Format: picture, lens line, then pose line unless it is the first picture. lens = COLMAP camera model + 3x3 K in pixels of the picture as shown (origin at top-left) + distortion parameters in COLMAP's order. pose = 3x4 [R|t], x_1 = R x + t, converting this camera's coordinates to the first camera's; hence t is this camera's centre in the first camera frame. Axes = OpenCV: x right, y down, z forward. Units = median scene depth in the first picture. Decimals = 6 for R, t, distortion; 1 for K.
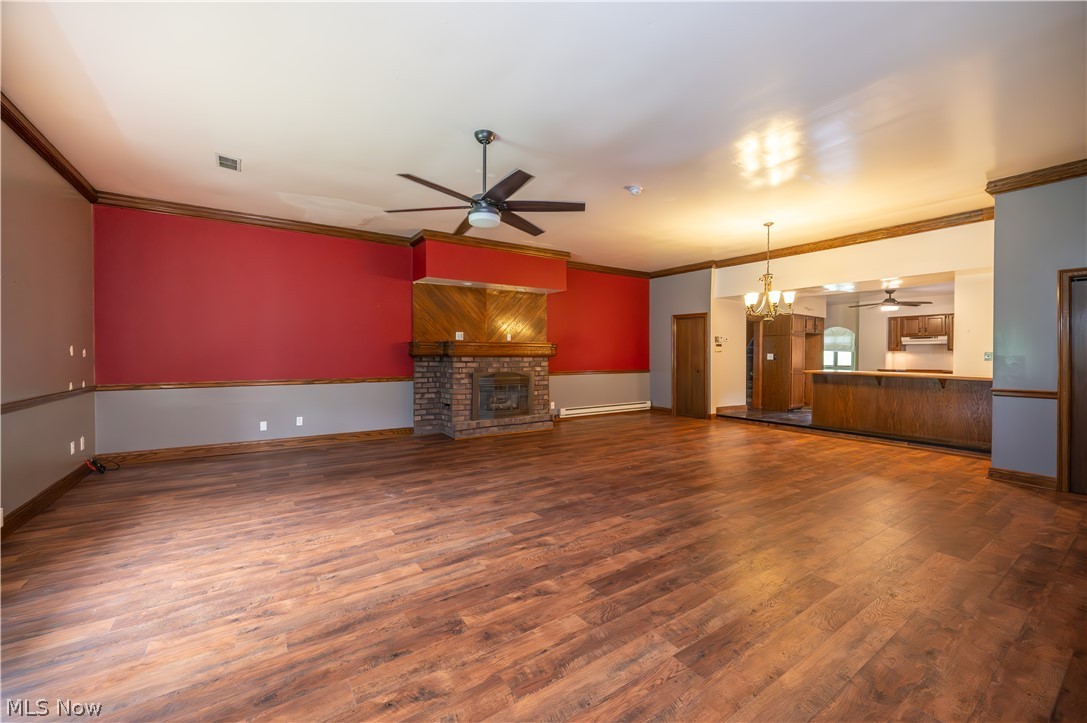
lens RADIAL K [[431.6, 0, 546.0], [0, 431.6, 358.3], [0, 0, 1]] dist [-0.001878, -0.000116]
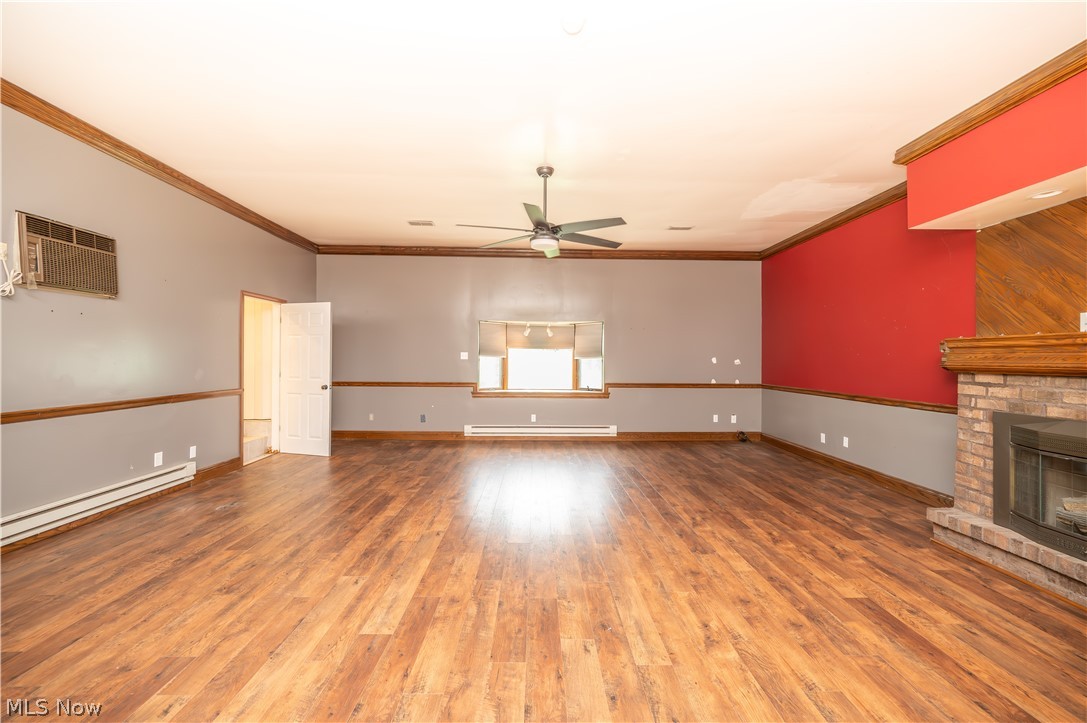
lens RADIAL K [[437.1, 0, 544.4], [0, 437.1, 358.2], [0, 0, 1]] dist [-0.003022, -0.000282]
pose [[-0.546357, -0.007524, -0.837519, 0.437716], [-0.017156, 0.999850, 0.002209, -0.011938], [0.837377, 0.015575, -0.546404, 0.866651]]
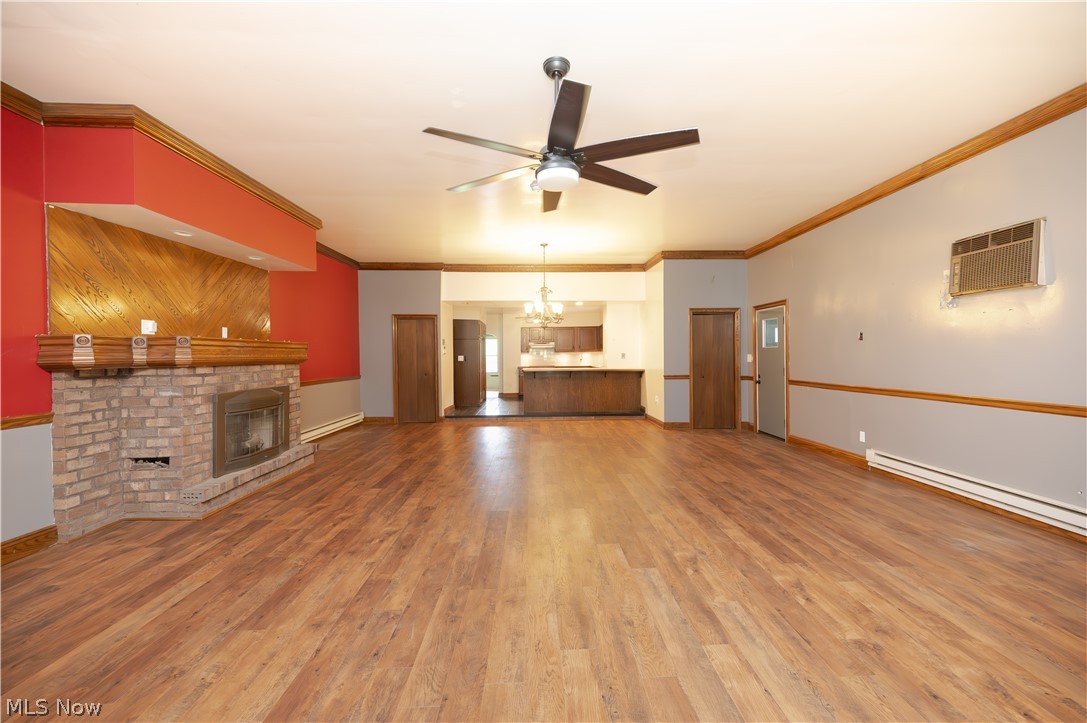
lens RADIAL K [[431.6, 0, 546.0], [0, 431.6, 358.3], [0, 0, 1]] dist [-0.001878, -0.000116]
pose [[0.536999, -0.014195, 0.843463, -0.417713], [0.017918, 0.999825, 0.005418, -0.008572], [-0.843392, 0.012204, 0.537160, 0.326970]]
